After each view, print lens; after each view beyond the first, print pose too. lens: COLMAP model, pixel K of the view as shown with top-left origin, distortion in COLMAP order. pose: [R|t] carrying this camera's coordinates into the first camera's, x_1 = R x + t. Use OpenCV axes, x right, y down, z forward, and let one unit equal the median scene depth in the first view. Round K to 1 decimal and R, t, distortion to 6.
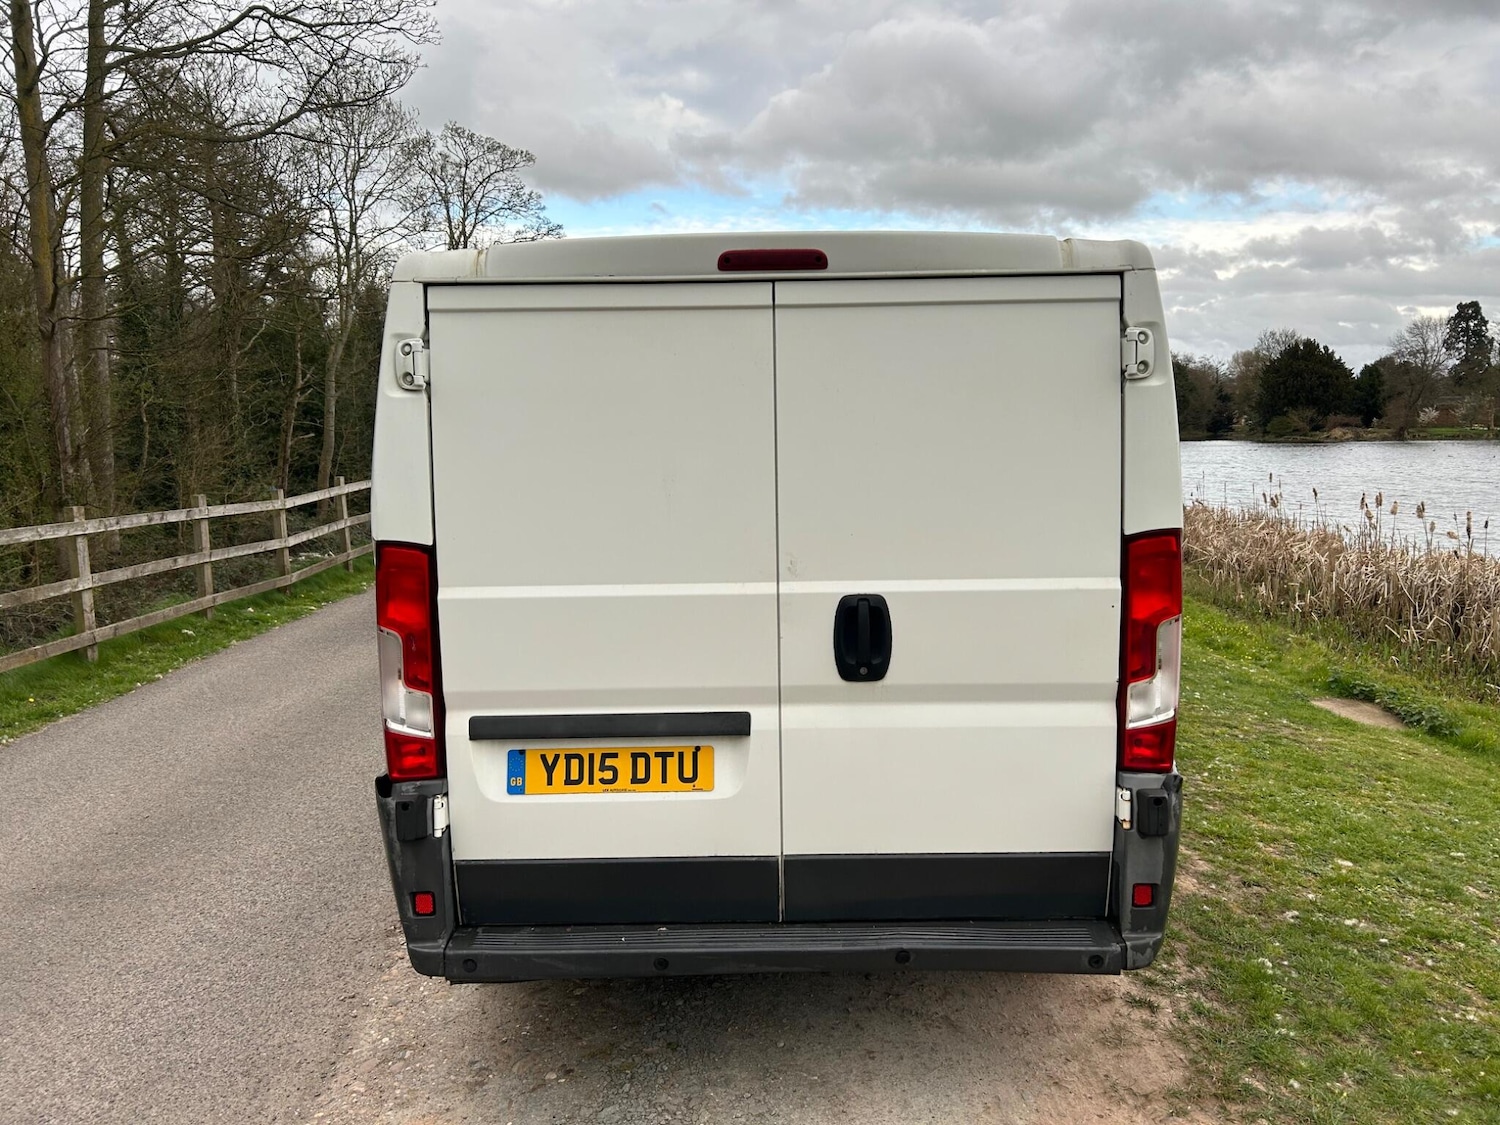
lens RADIAL K [[1134.5, 0, 750.0], [0, 1134.5, 562.5], [0, 0, 1]] dist [0.058144, -0.066042]
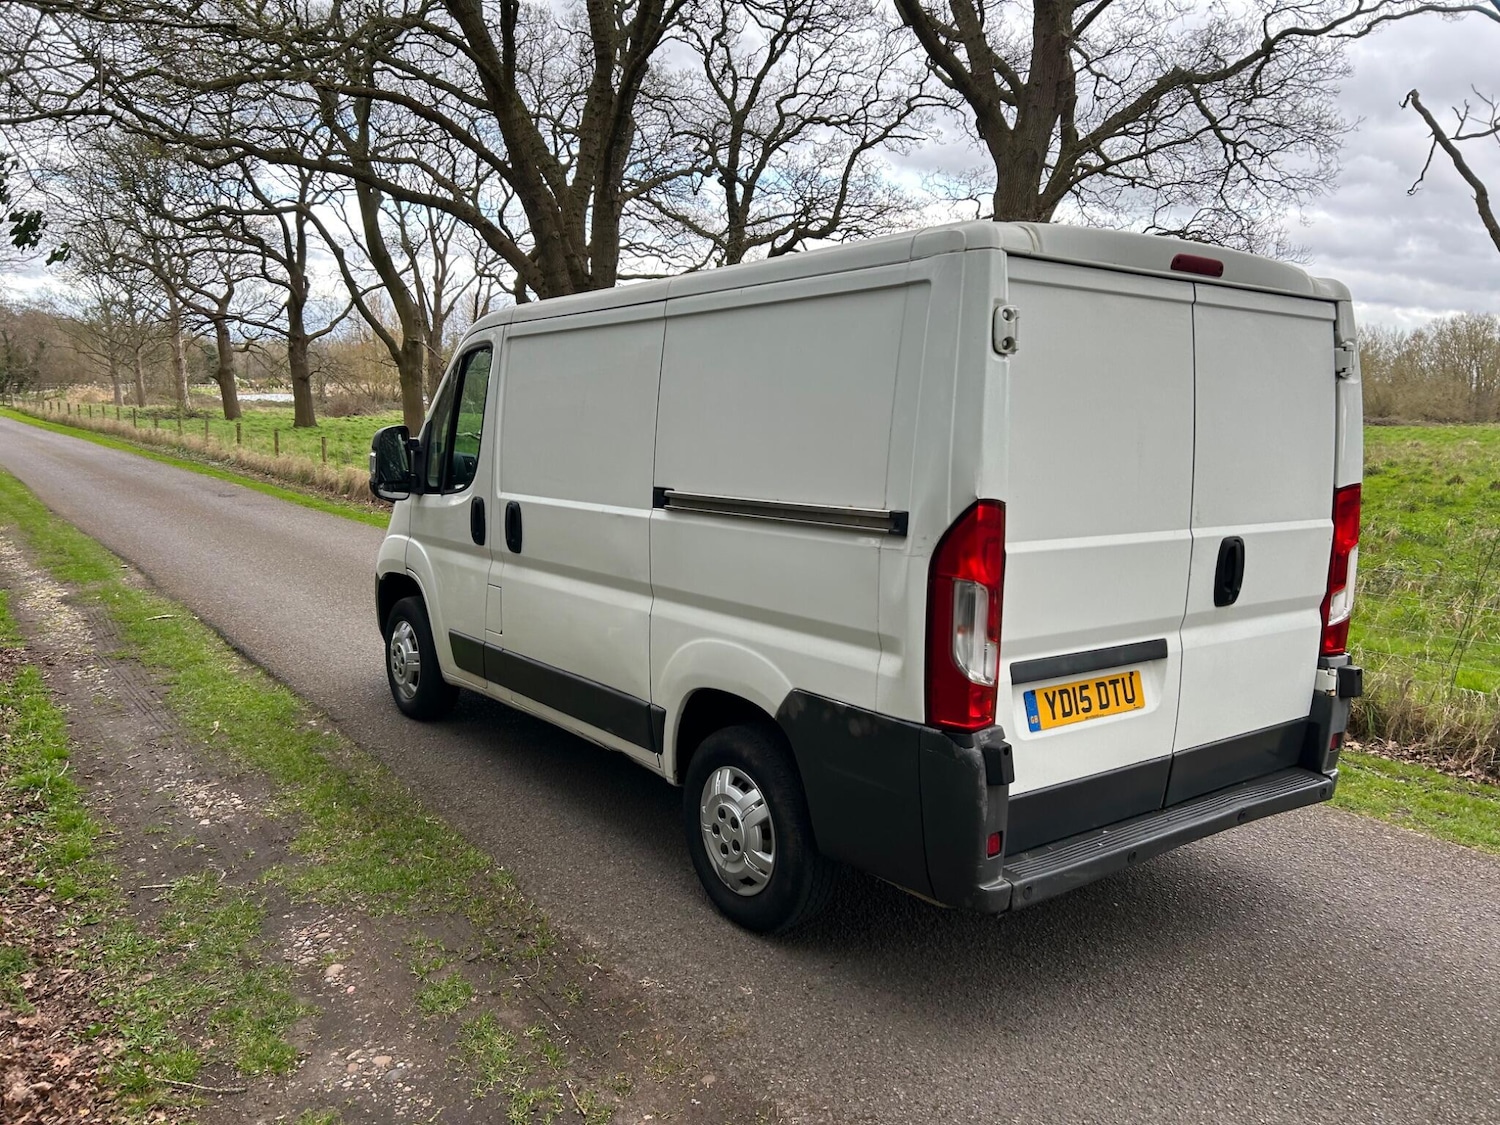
lens RADIAL K [[1134.5, 0, 750.0], [0, 1134.5, 562.5], [0, 0, 1]] dist [0.058144, -0.066042]
pose [[0.799086, -0.044407, 0.599575, -1.071003], [0.036615, 0.999012, 0.025191, 0.004738], [-0.600101, 0.001823, 0.799922, 0.292327]]
